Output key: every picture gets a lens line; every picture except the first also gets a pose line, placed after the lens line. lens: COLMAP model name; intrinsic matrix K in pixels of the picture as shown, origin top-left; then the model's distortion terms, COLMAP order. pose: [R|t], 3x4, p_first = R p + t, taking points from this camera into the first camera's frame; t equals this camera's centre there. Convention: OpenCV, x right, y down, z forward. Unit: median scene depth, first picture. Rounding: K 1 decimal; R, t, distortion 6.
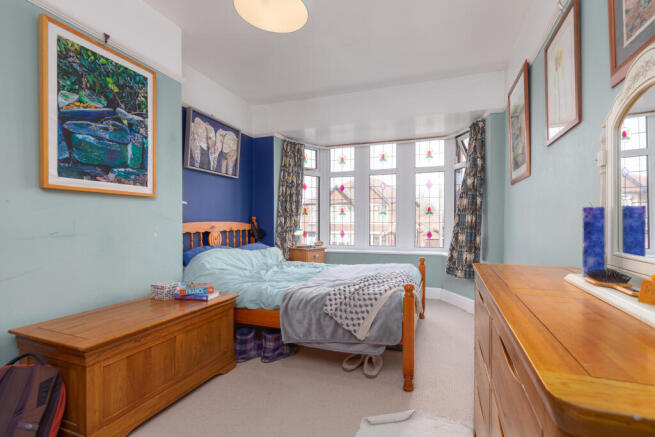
lens RADIAL K [[321.7, 0, 327.0], [0, 321.7, 226.8], [0, 0, 1]] dist [-0.000397, 0.000121]
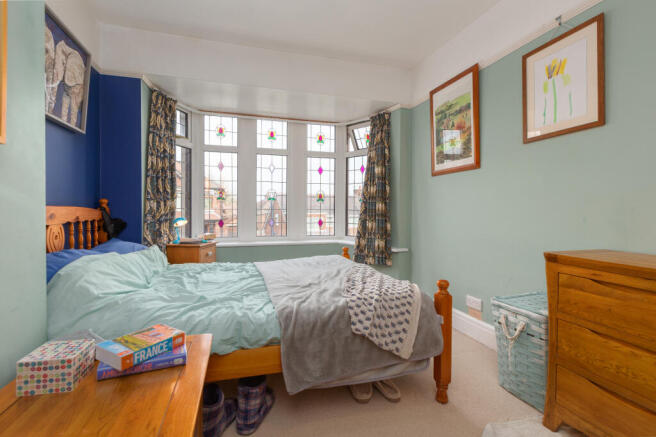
lens RADIAL K [[318.2, 0, 329.7], [0, 318.2, 212.2], [0, 0, 1]] dist [0.000843, 0.000425]
pose [[0.801811, 0.001660, 0.597575, -0.271554], [0.001752, 0.999985, -0.005128, -0.001422], [-0.597575, 0.005159, 0.801796, 0.260970]]
